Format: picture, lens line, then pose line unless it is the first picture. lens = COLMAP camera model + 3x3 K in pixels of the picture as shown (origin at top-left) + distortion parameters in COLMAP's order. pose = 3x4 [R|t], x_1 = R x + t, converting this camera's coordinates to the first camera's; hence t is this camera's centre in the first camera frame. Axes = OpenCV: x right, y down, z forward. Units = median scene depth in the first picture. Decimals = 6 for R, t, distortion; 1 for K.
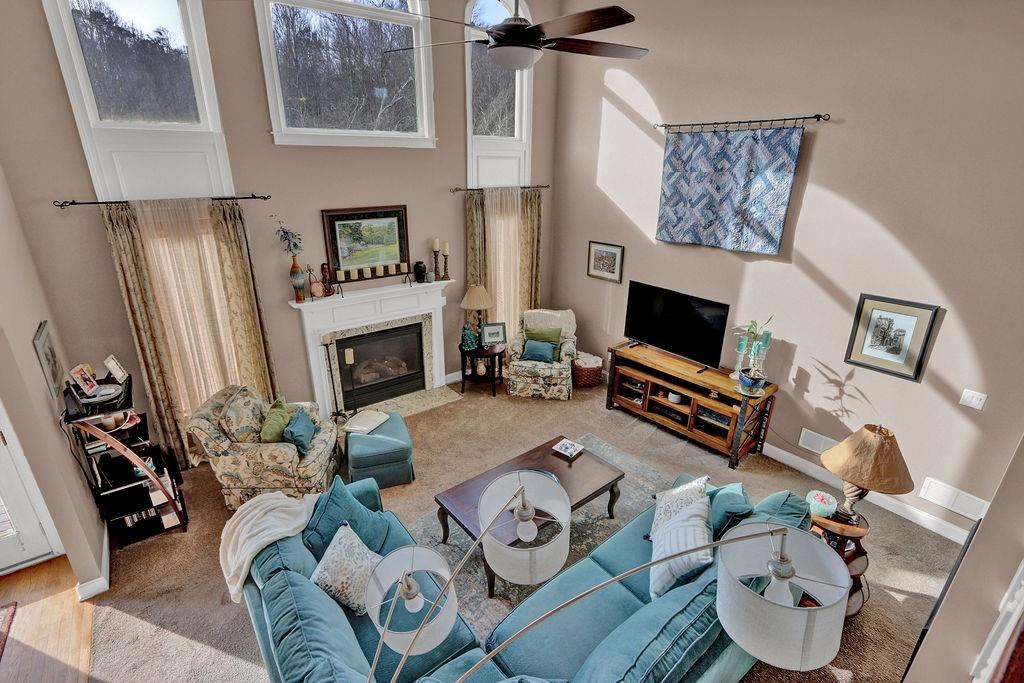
lens RADIAL K [[472.9, 0, 512.0], [0, 472.9, 341.5], [0, 0, 1]] dist [-0.002727, -0.000658]
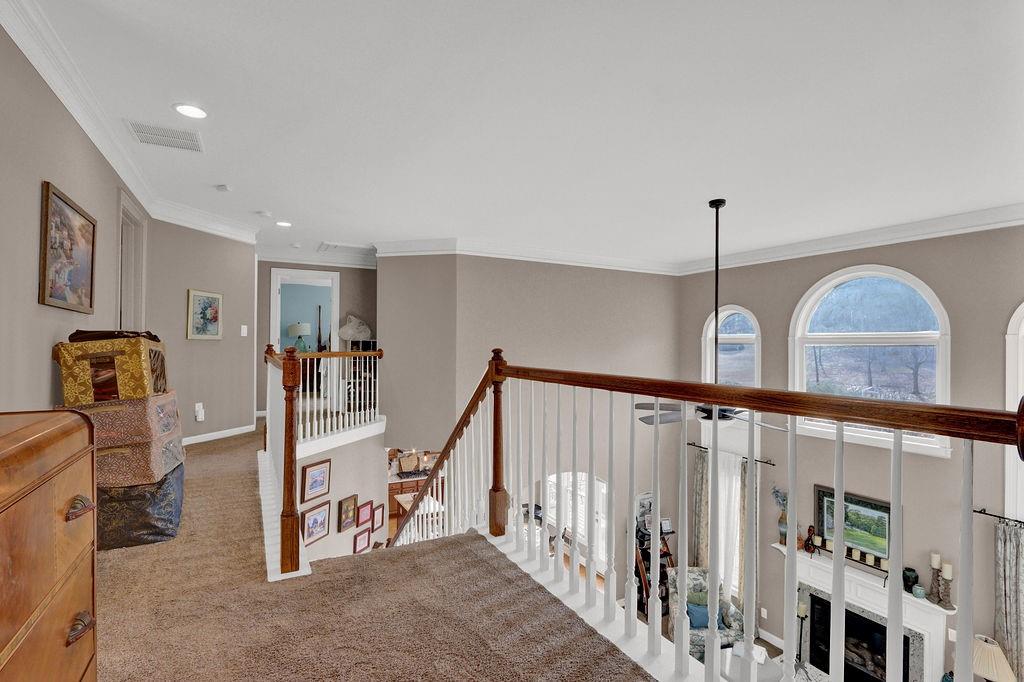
lens RADIAL K [[472.9, 0, 512.0], [0, 472.9, 341.0], [0, 0, 1]] dist [-0.002727, -0.000658]
pose [[-0.140590, -0.011190, -0.990005, 0.868395], [-0.362747, 0.930986, 0.040990, -0.354618], [0.921222, 0.364884, -0.134946, 0.257800]]
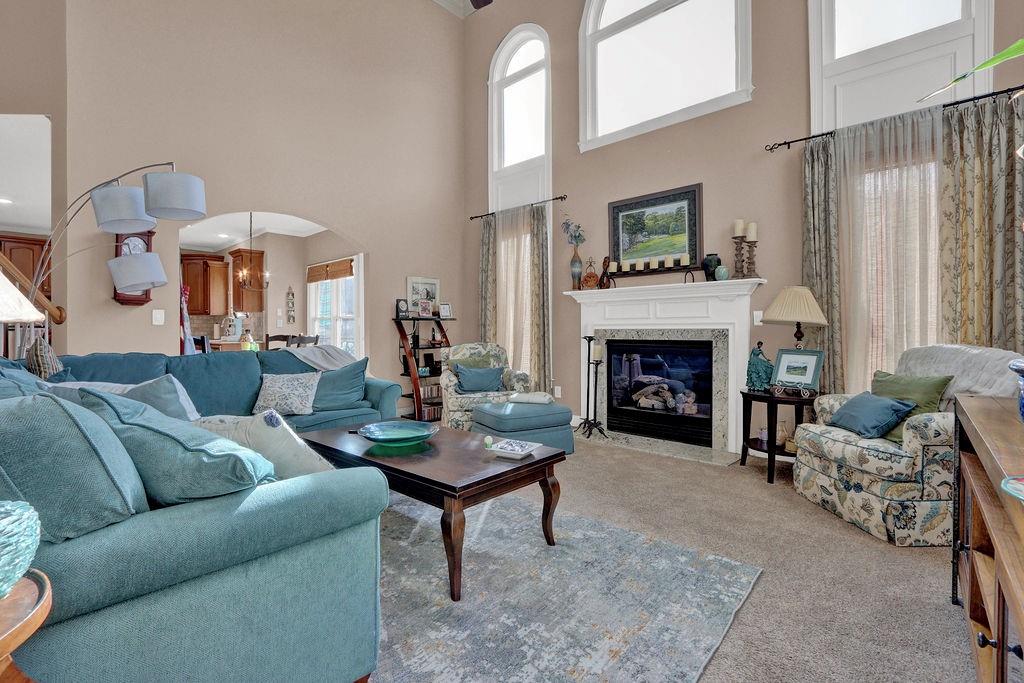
lens RADIAL K [[477.8, 0, 493.8], [0, 477.8, 323.4], [0, 0, 1]] dist [-0.000189, -0.000165]
pose [[0.149525, -0.016768, -0.988616, 0.509597], [-0.348853, 0.934662, -0.068615, 0.106573], [0.925172, 0.355141, 0.133906, 0.654681]]
